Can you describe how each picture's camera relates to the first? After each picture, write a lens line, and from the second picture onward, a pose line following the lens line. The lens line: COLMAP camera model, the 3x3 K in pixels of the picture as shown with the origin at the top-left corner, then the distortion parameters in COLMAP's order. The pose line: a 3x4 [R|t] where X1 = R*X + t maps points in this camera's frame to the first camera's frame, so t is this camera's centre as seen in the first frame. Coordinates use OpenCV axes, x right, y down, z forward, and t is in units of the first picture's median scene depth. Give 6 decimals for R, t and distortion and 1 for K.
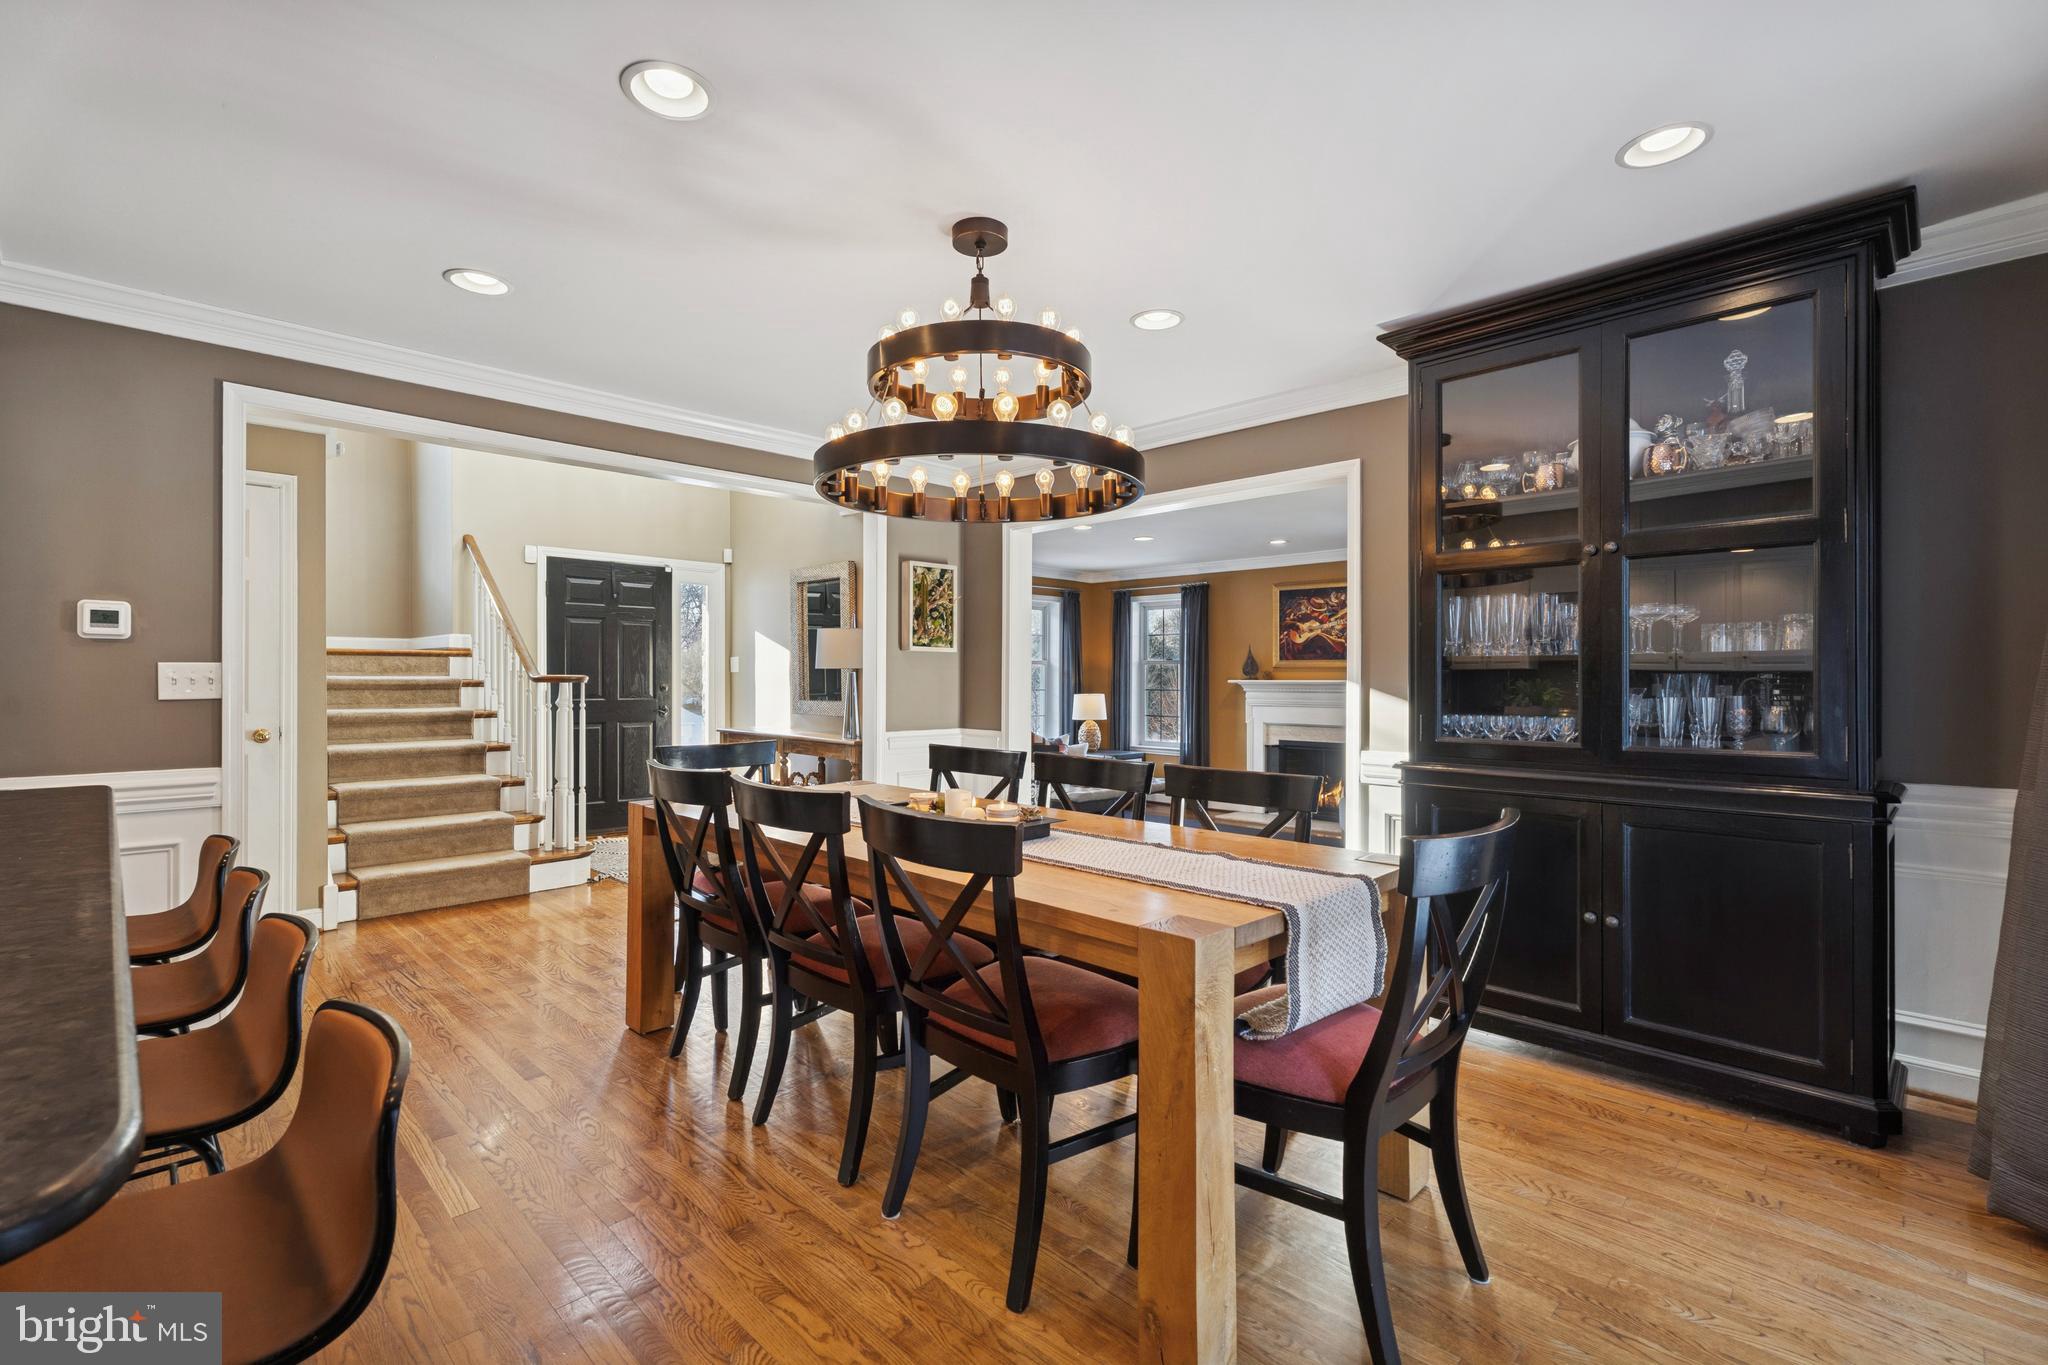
lens RADIAL K [[924.5, 0, 1019.8], [0, 924.5, 689.8], [0, 0, 1]] dist [0.002456, -0.000055]
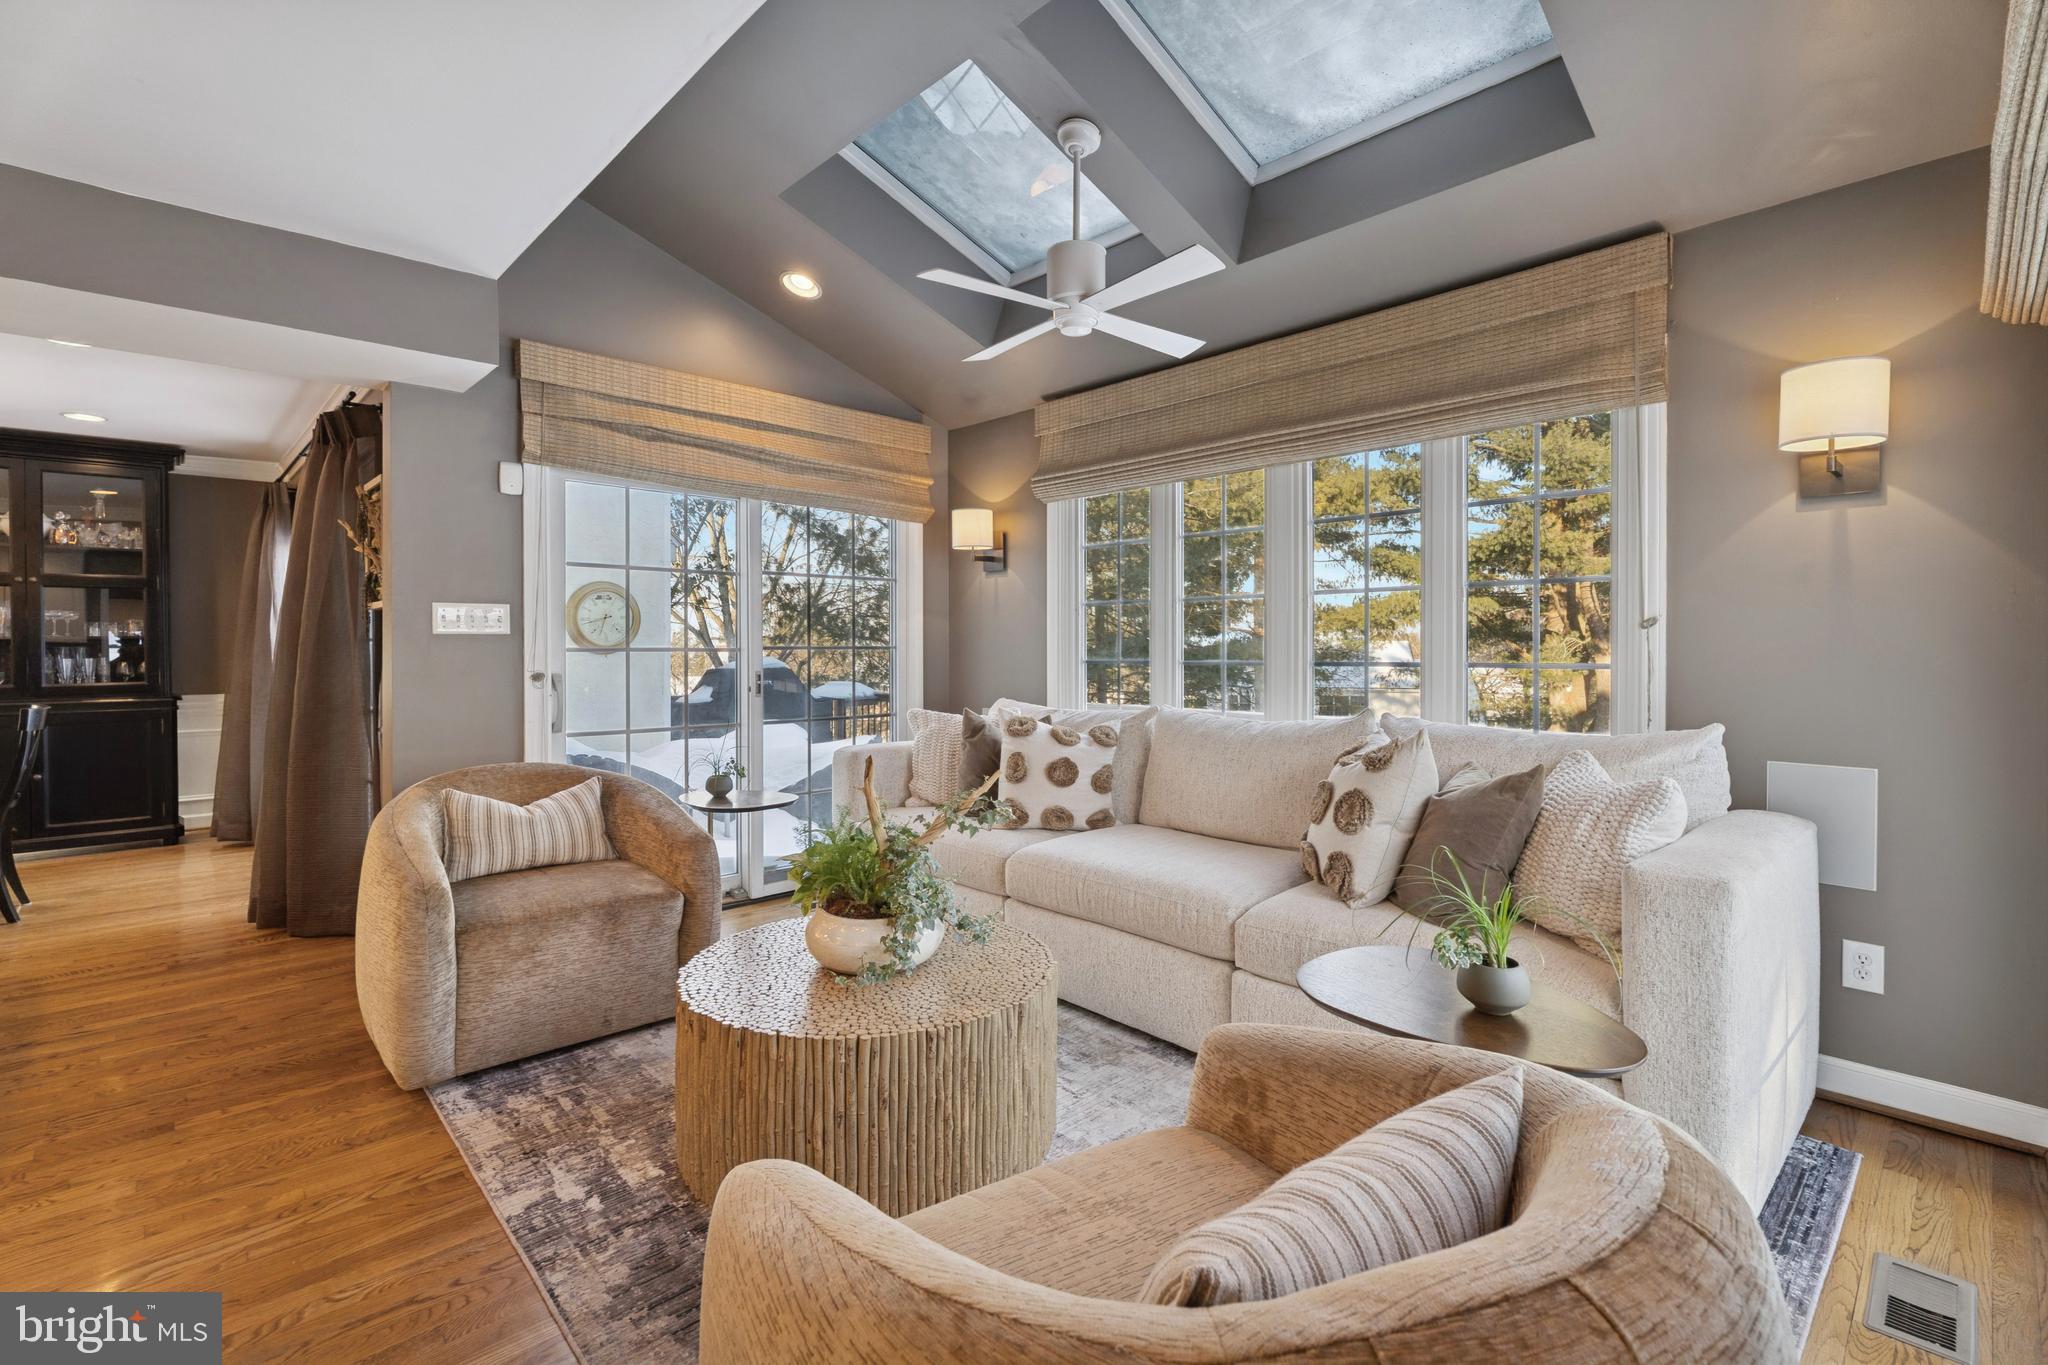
lens RADIAL K [[924.5, 0, 1012.2], [0, 924.5, 662.2], [0, 0, 1]] dist [0.002456, -0.000055]
pose [[0.022497, -0.008196, 0.999713, -0.127435], [0.006905, 0.999944, 0.008042, 0.001530], [-0.999723, 0.006722, 0.022552, -0.109549]]
